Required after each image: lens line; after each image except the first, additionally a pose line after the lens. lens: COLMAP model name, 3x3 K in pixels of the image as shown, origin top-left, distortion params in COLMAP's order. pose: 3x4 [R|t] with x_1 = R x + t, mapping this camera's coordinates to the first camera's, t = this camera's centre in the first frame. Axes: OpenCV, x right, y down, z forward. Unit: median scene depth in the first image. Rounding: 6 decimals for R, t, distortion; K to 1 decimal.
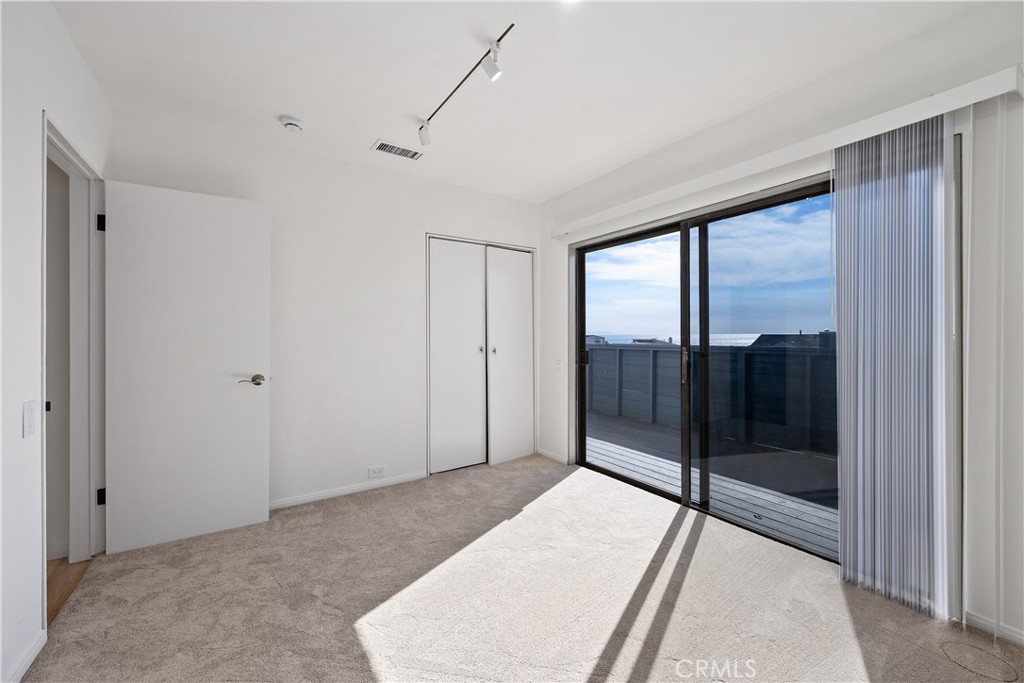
lens RADIAL K [[410.0, 0, 515.7], [0, 410.0, 357.2], [0, 0, 1]] dist [0.000465, -0.000338]
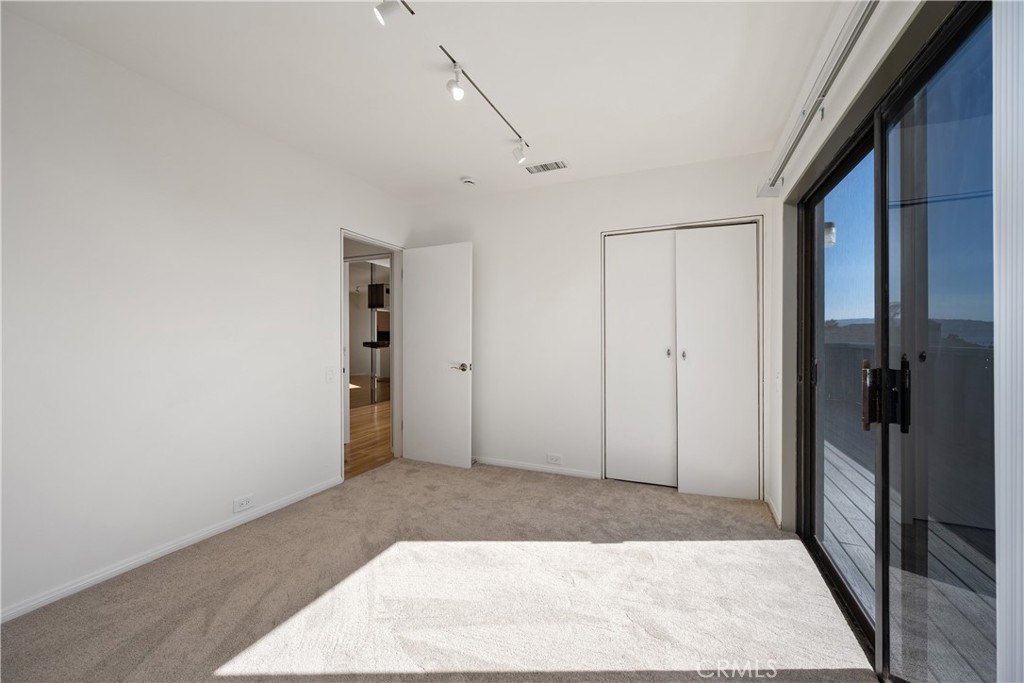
lens RADIAL K [[410.0, 0, 515.7], [0, 410.0, 357.2], [0, 0, 1]] dist [0.000465, -0.000338]
pose [[0.531490, 0.044860, -0.845876, 0.585539], [-0.048069, 0.998585, 0.022755, -0.017031], [0.845700, 0.028566, 0.532894, 0.345167]]
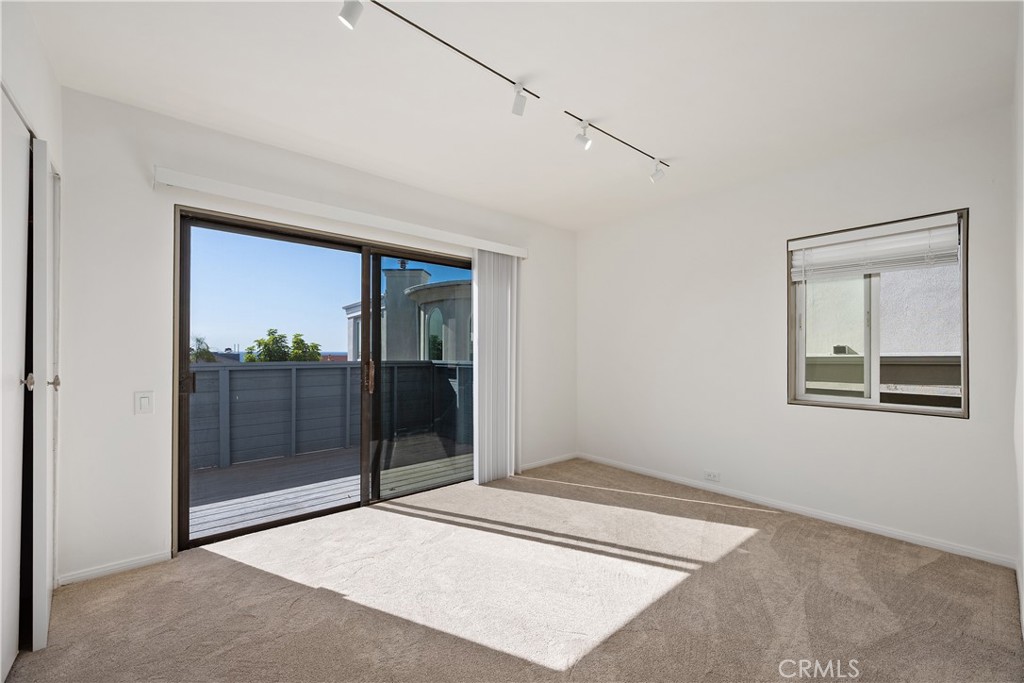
lens RADIAL K [[399.9, 0, 515.7], [0, 399.9, 345.2], [0, 0, 1]] dist [-0.000747, -0.000041]
pose [[-0.126690, 0.012086, 0.991869, -0.677732], [0.050470, 0.998709, -0.005723, -0.035059], [-0.990658, 0.049335, -0.127136, 0.708443]]
